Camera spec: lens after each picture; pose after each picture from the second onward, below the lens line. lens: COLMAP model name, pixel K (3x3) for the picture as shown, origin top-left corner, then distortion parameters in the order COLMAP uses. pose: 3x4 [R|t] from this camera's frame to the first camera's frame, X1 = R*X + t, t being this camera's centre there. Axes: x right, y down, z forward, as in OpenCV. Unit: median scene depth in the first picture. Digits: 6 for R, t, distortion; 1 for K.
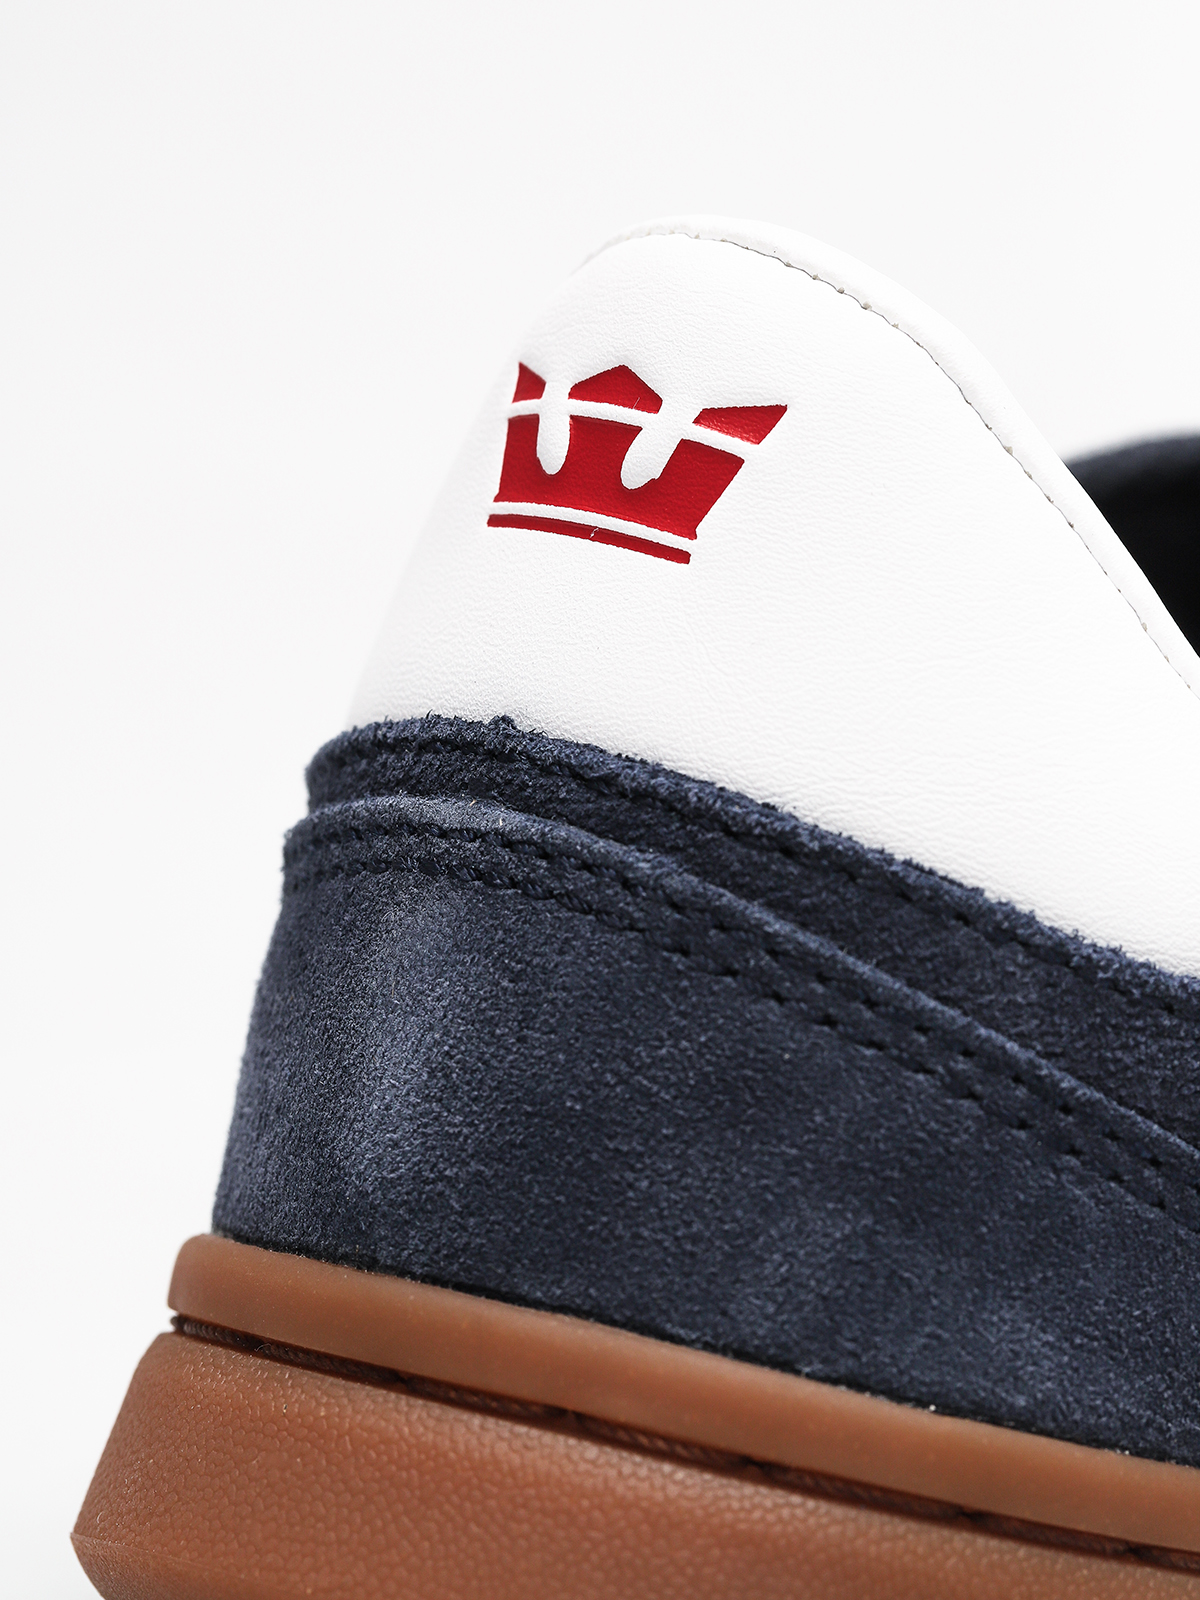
lens RADIAL K [[5134.8, 0, 599.8], [0, 5134.8, 800.4], [0, 0, 1]] dist [-0.055673, 0.000000]
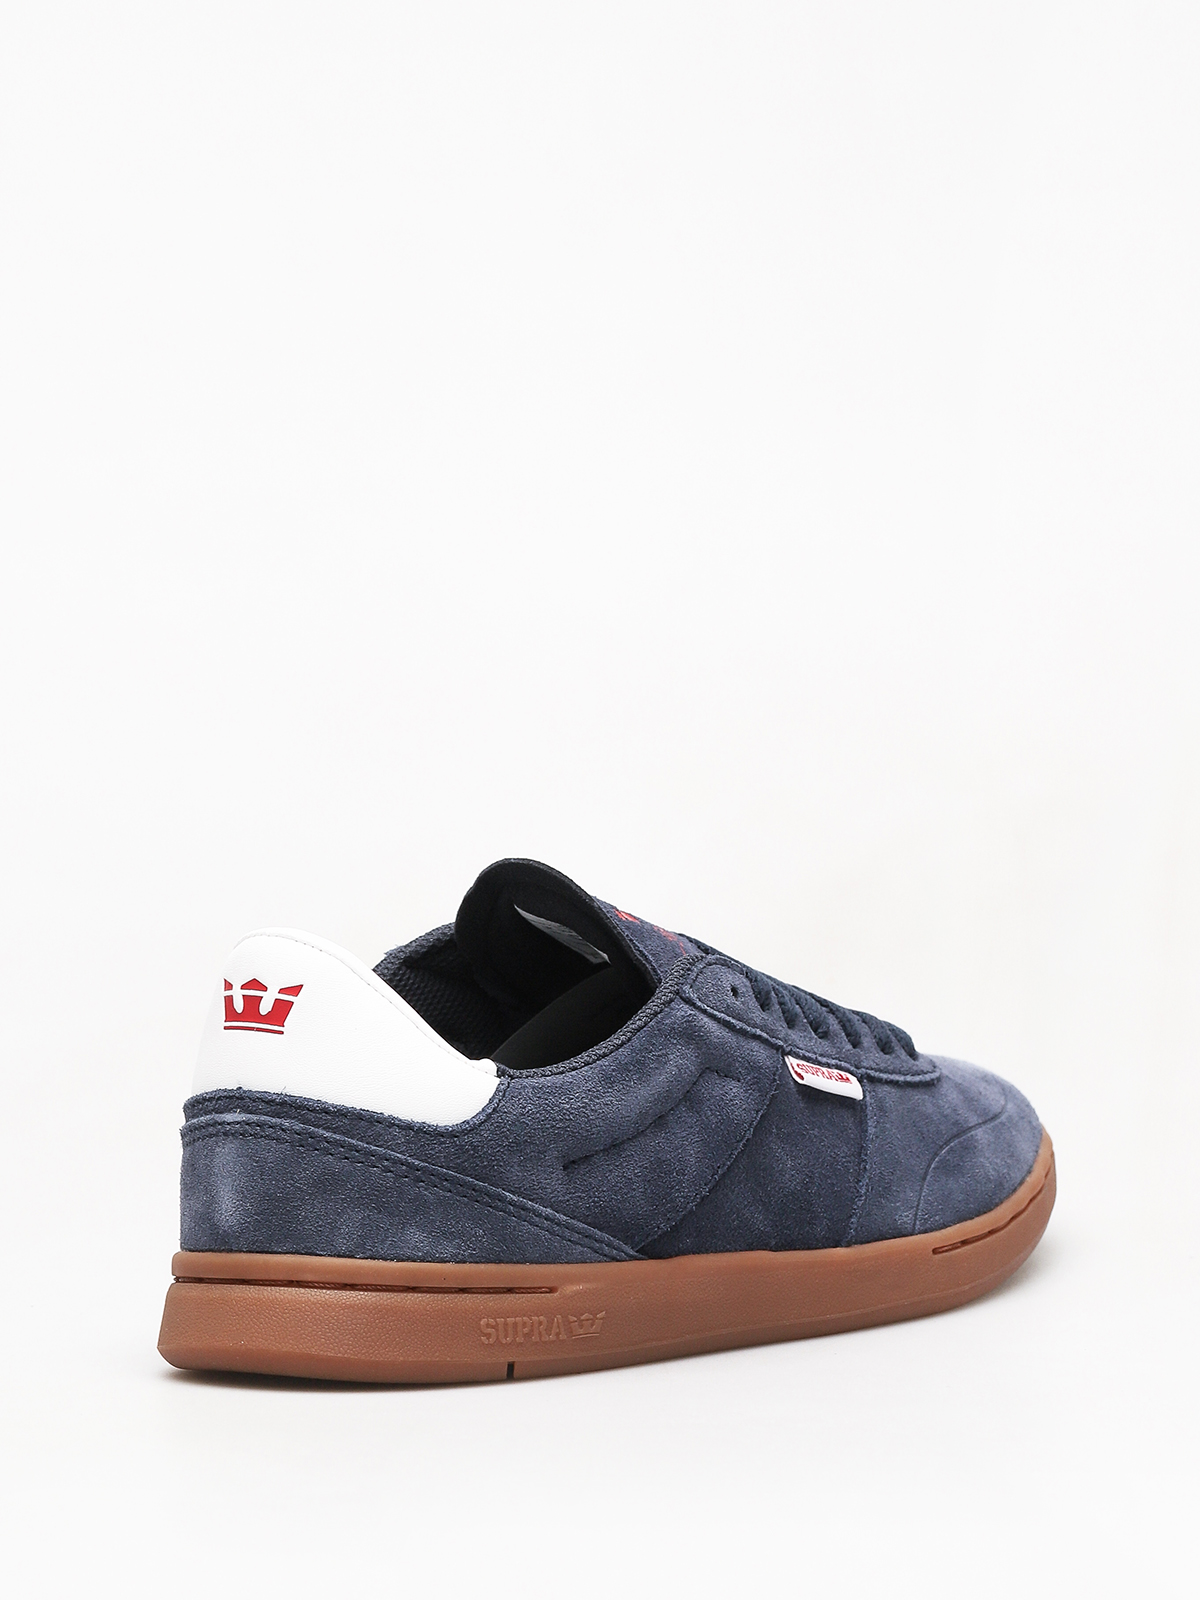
lens RADIAL K [[5134.8, 0, 600.0], [0, 5134.8, 798.8], [0, 0, 1]] dist [-0.055673, 0.000000]
pose [[0.981206, -0.185195, 0.054193, 0.069113], [0.184709, 0.982695, 0.013895, -0.213196], [-0.055828, -0.003624, 0.998434, -2.490209]]
